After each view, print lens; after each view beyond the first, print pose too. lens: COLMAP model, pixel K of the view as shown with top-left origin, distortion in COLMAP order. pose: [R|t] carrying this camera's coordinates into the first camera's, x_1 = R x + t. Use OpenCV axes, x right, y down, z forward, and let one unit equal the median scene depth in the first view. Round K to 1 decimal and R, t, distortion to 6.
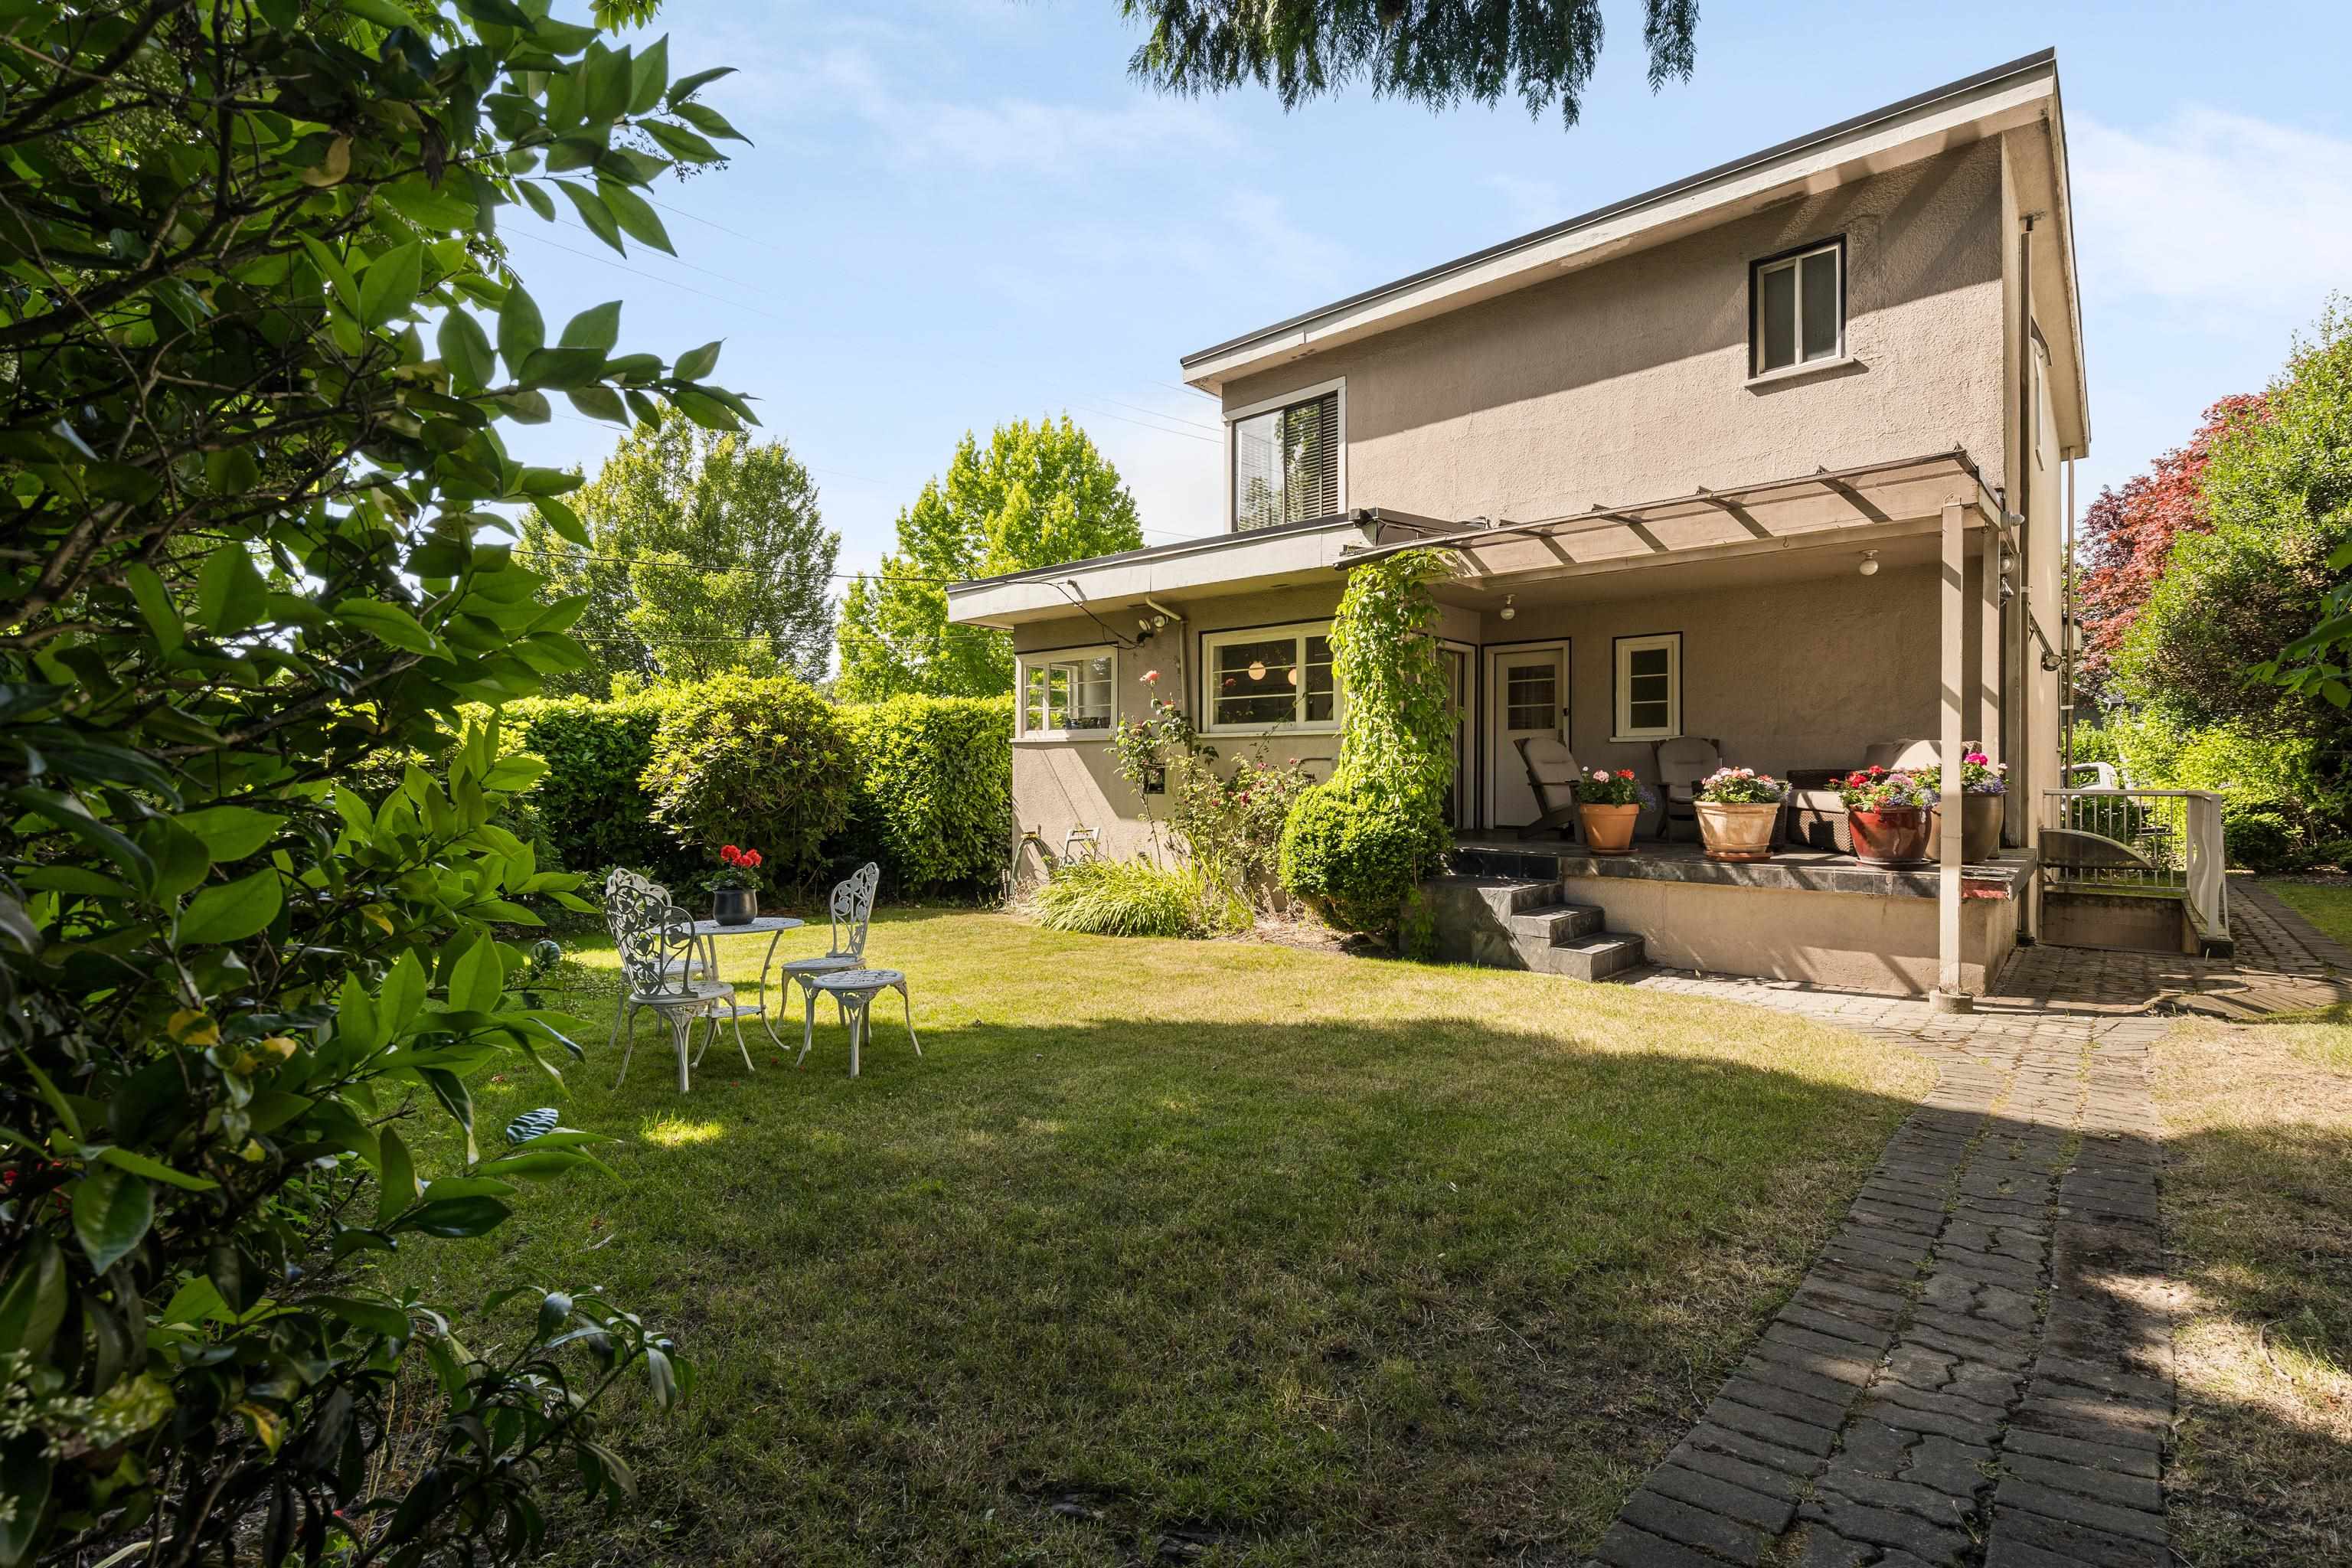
lens RADIAL K [[1062.7, 0, 1176.0], [0, 1062.7, 784.0], [0, 0, 1]] dist [-0.004096, 0.000603]
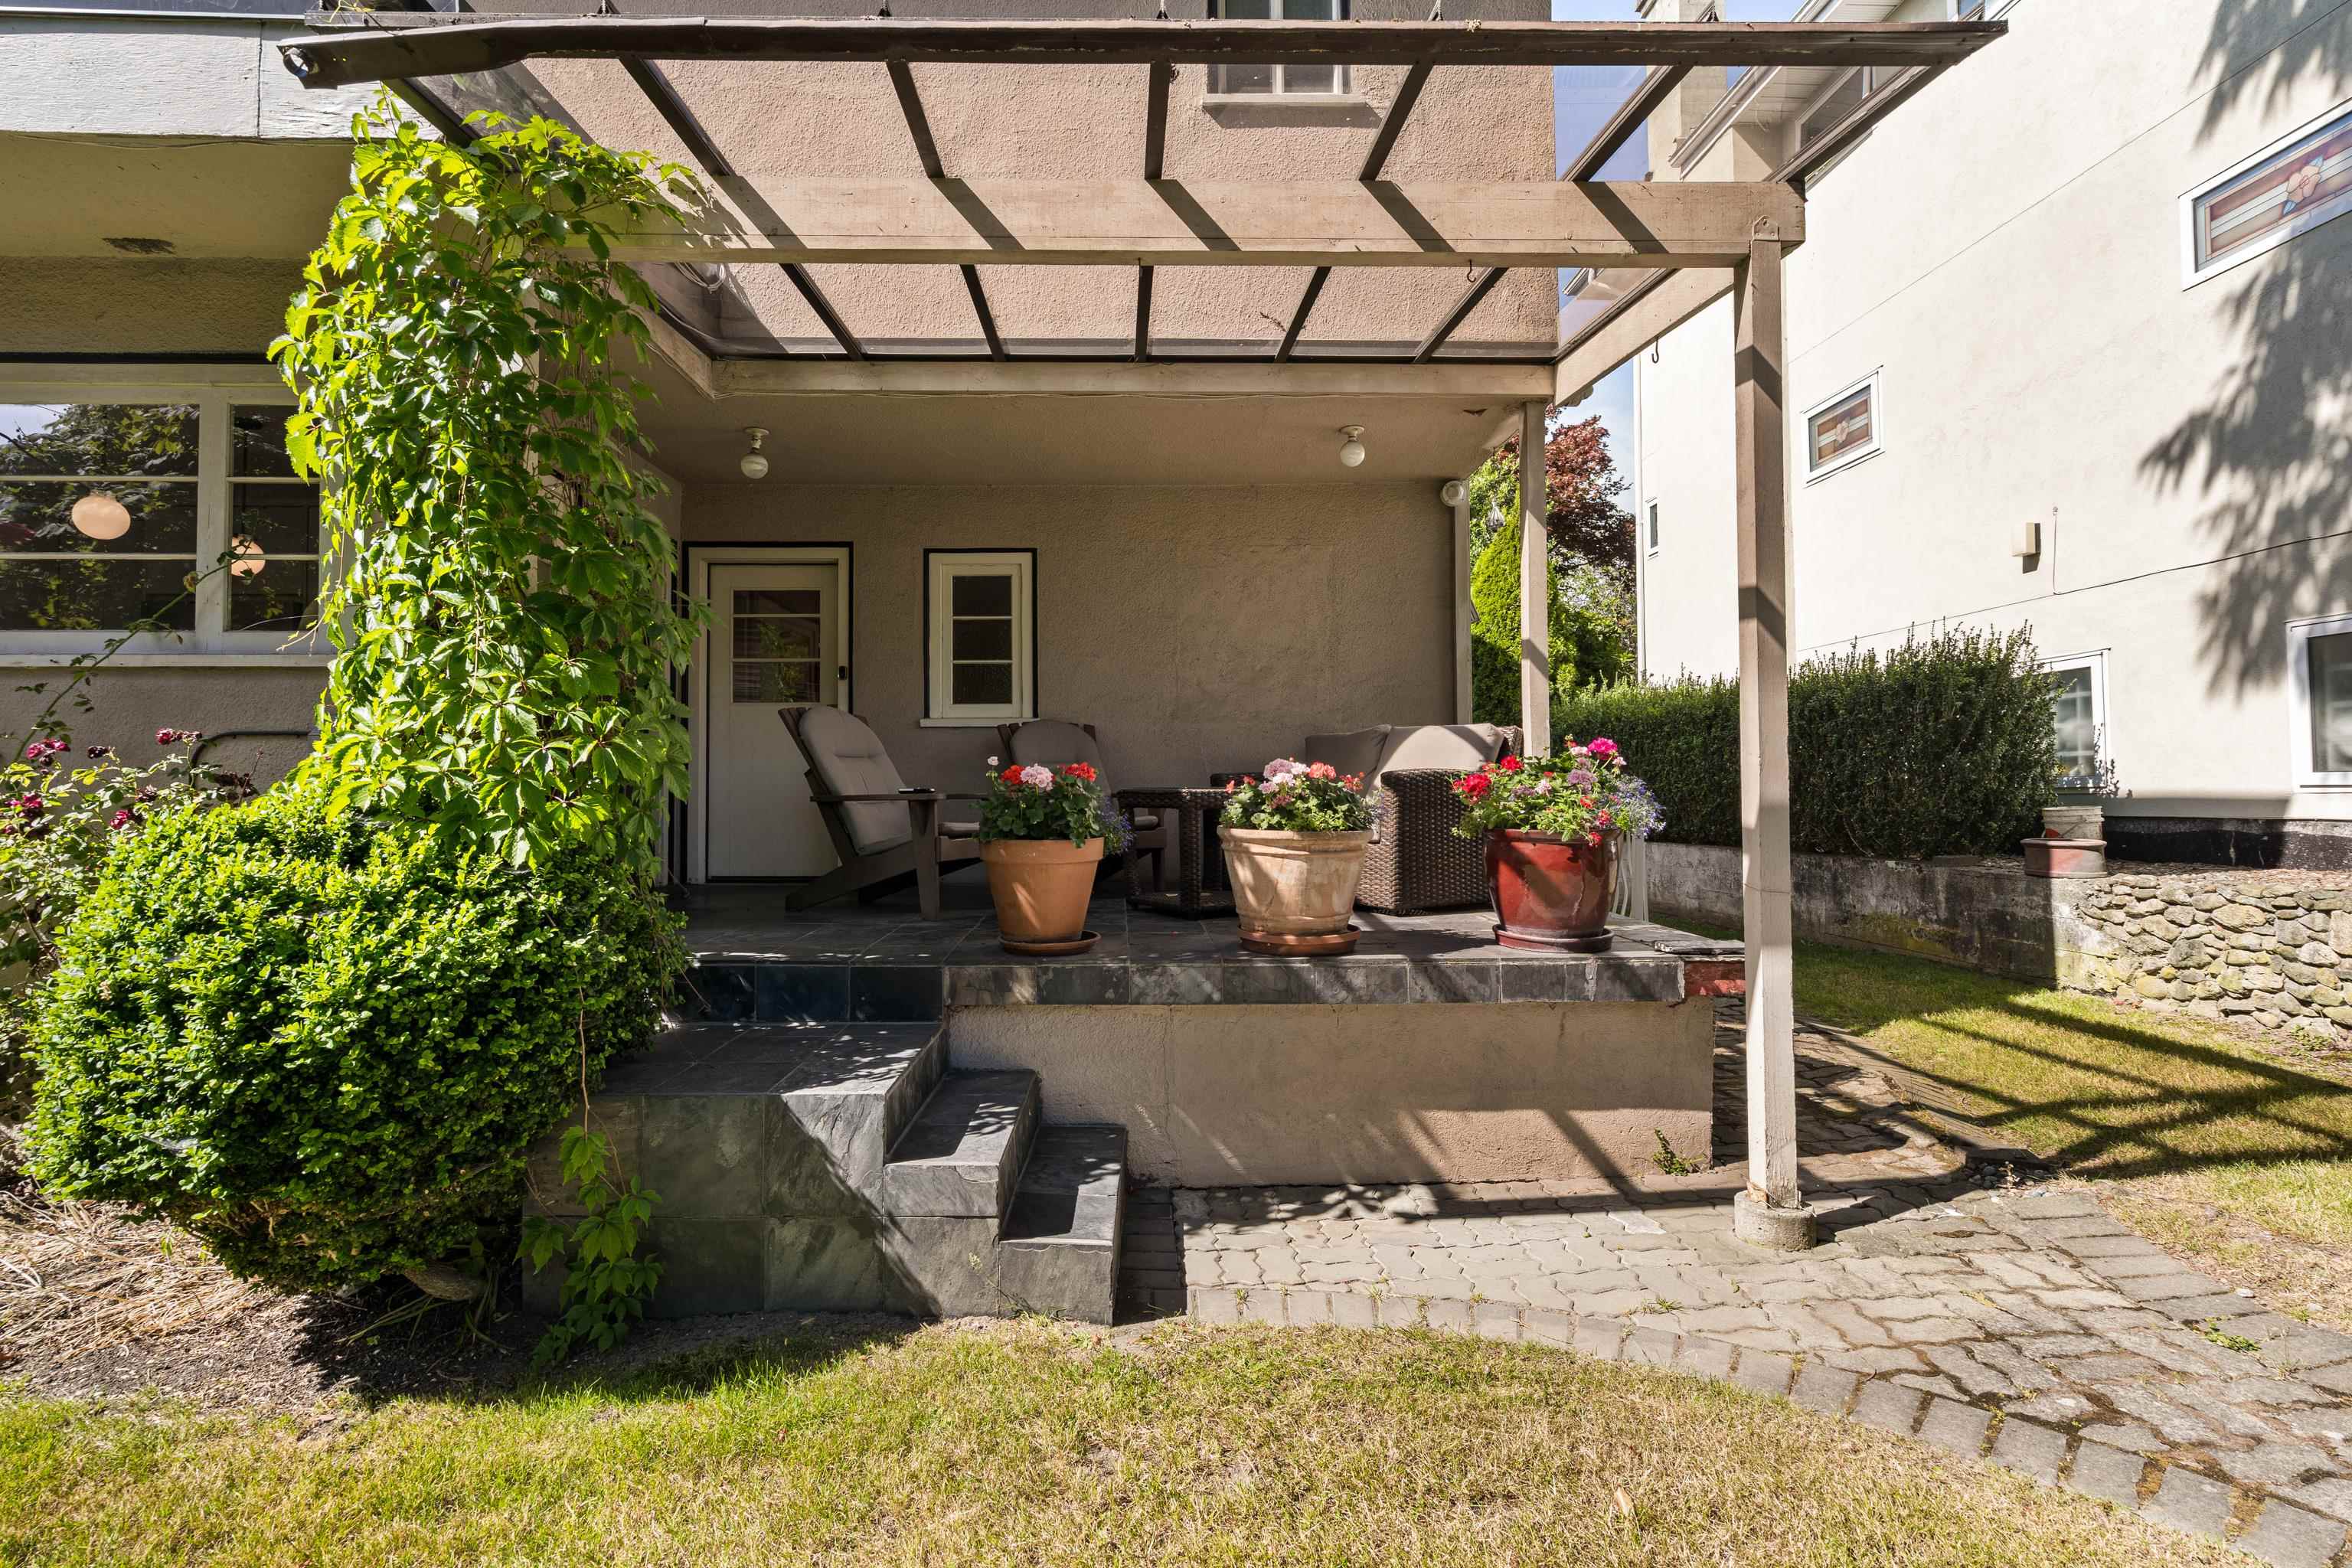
lens RADIAL K [[1076.9, 0, 1142.3], [0, 1076.9, 773.3], [0, 0, 1]] dist [-0.000270, 0.000502]
pose [[0.732177, 0.009995, 0.681041, 0.122475], [0.009330, 0.999651, -0.024701, 0.002653], [-0.681050, 0.024439, 0.731829, 0.625150]]
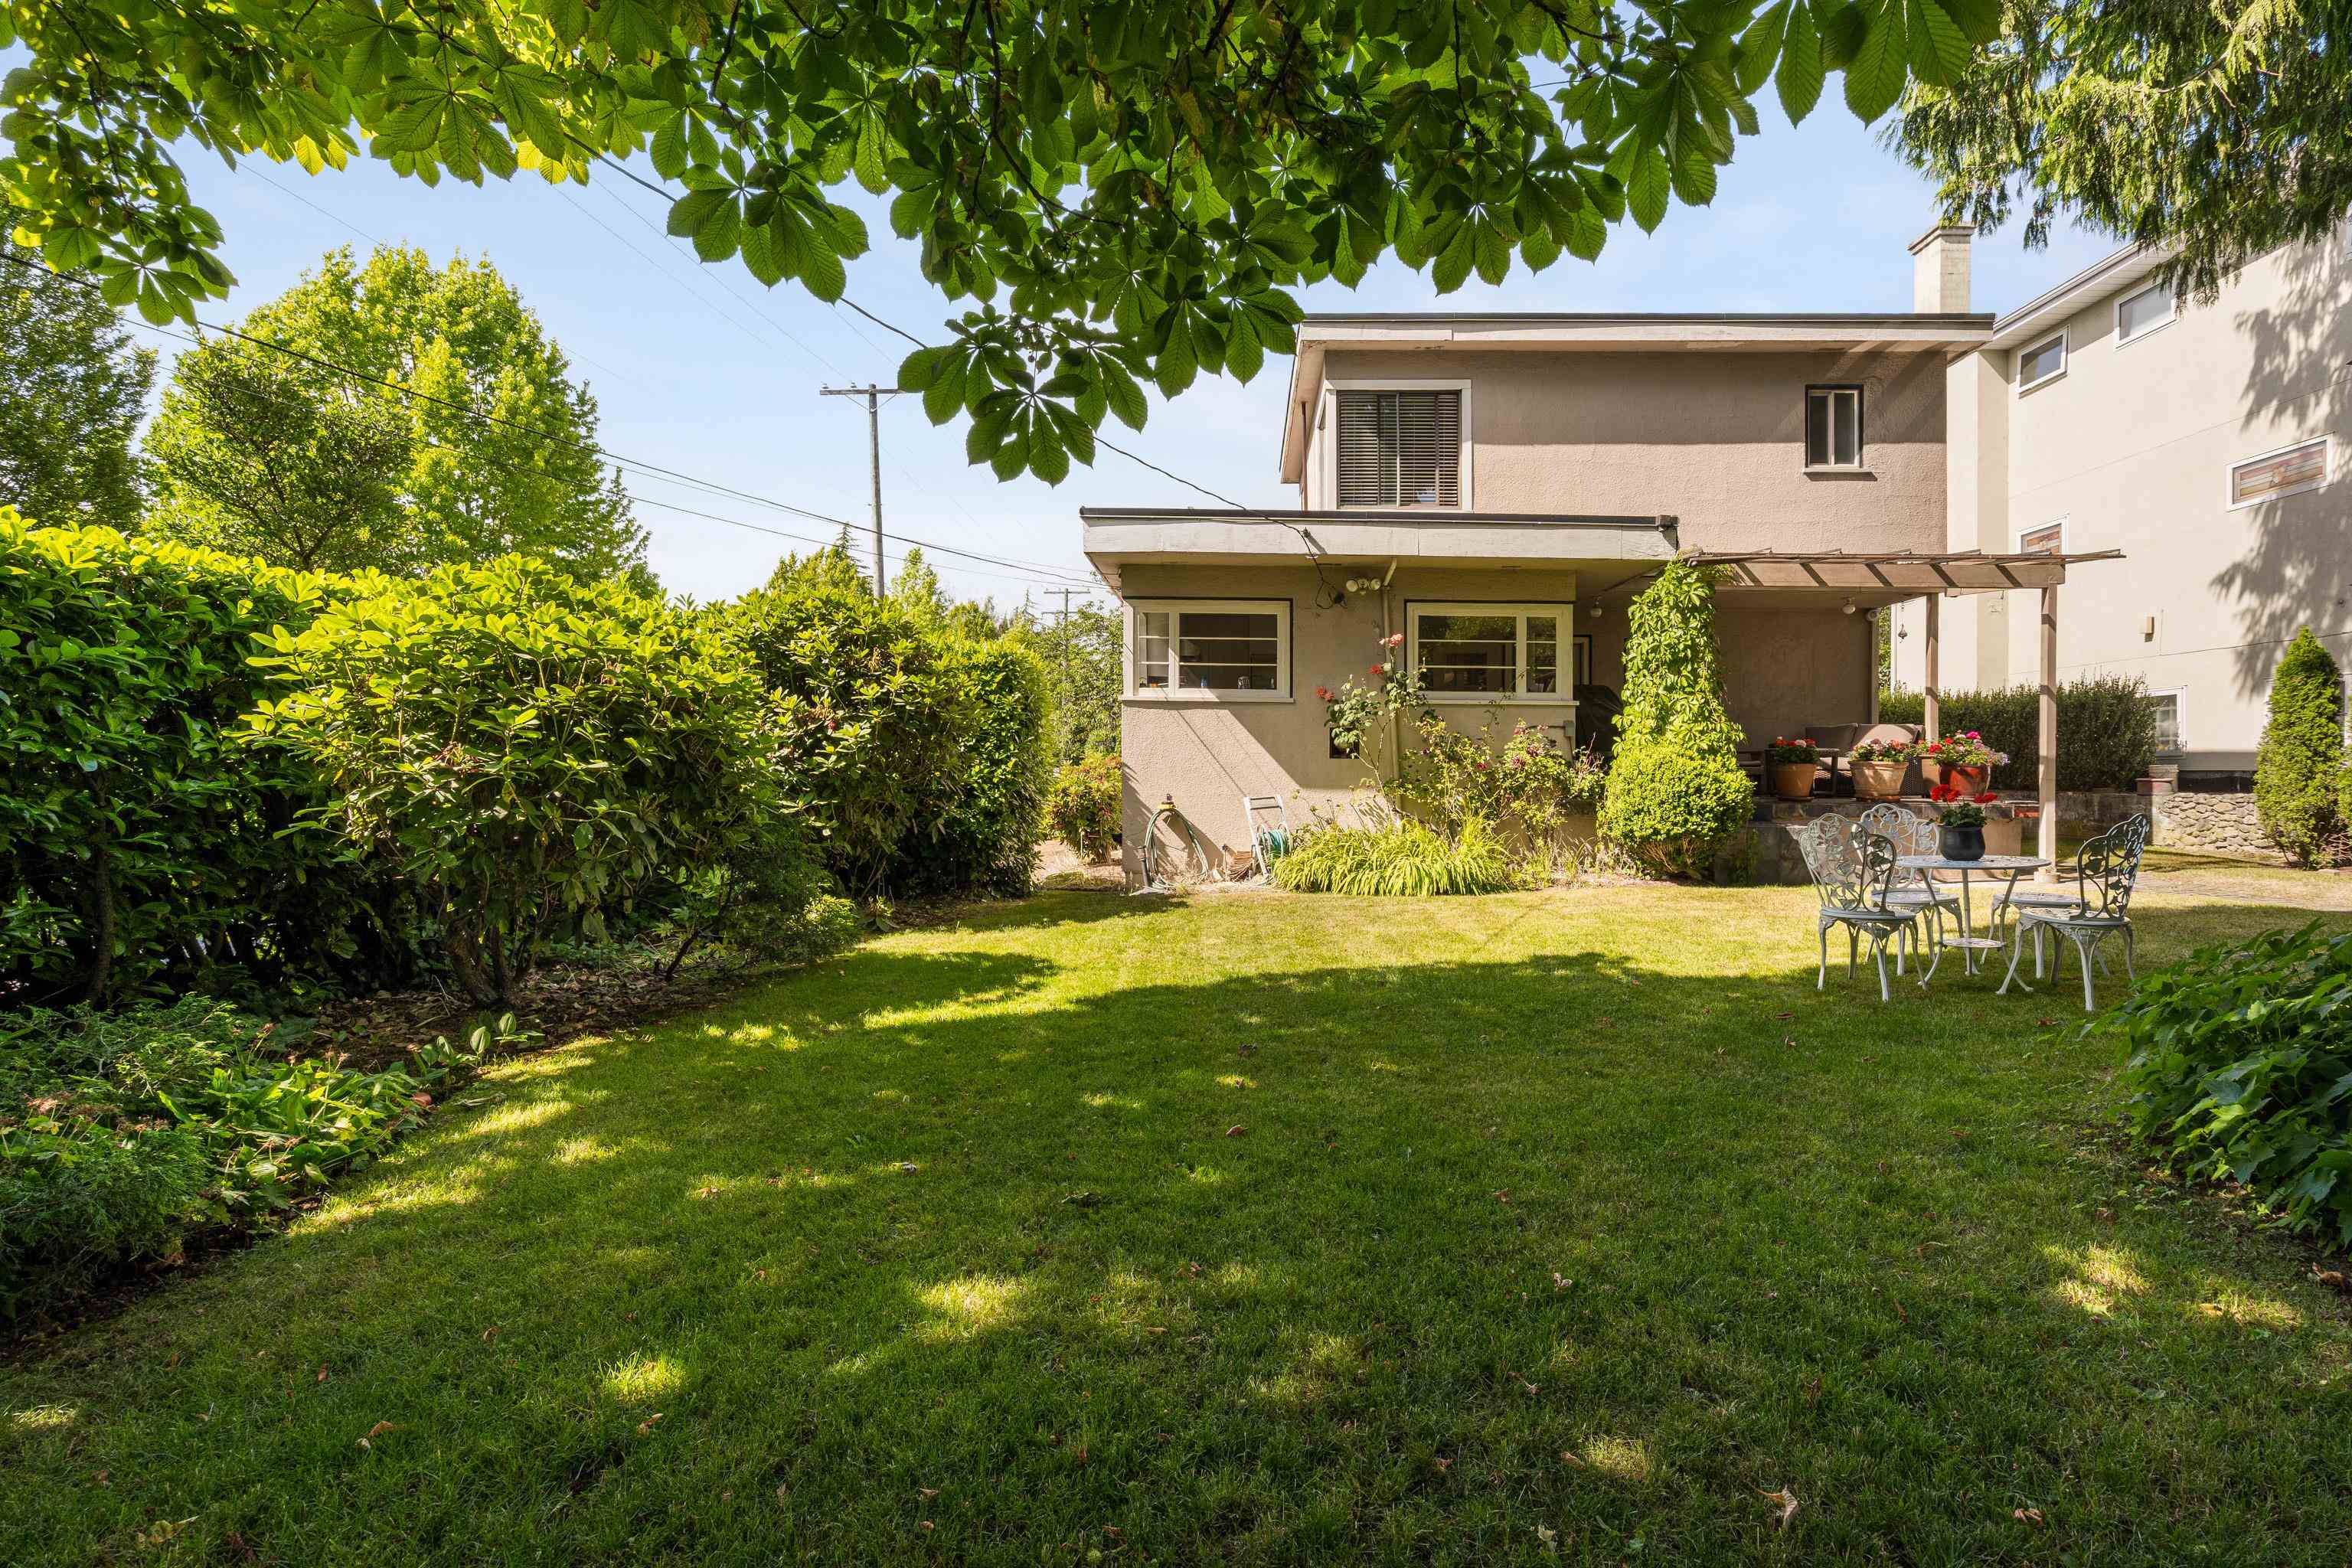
lens RADIAL K [[1079.7, 0, 1241.8], [0, 1079.7, 787.7], [0, 0, 1]] dist [-0.001601, 0.000223]
pose [[0.749226, -0.007981, 0.662266, -1.030811], [-0.001714, 0.999901, 0.013989, 0.030606], [-0.662312, -0.011616, 0.749138, 0.425785]]
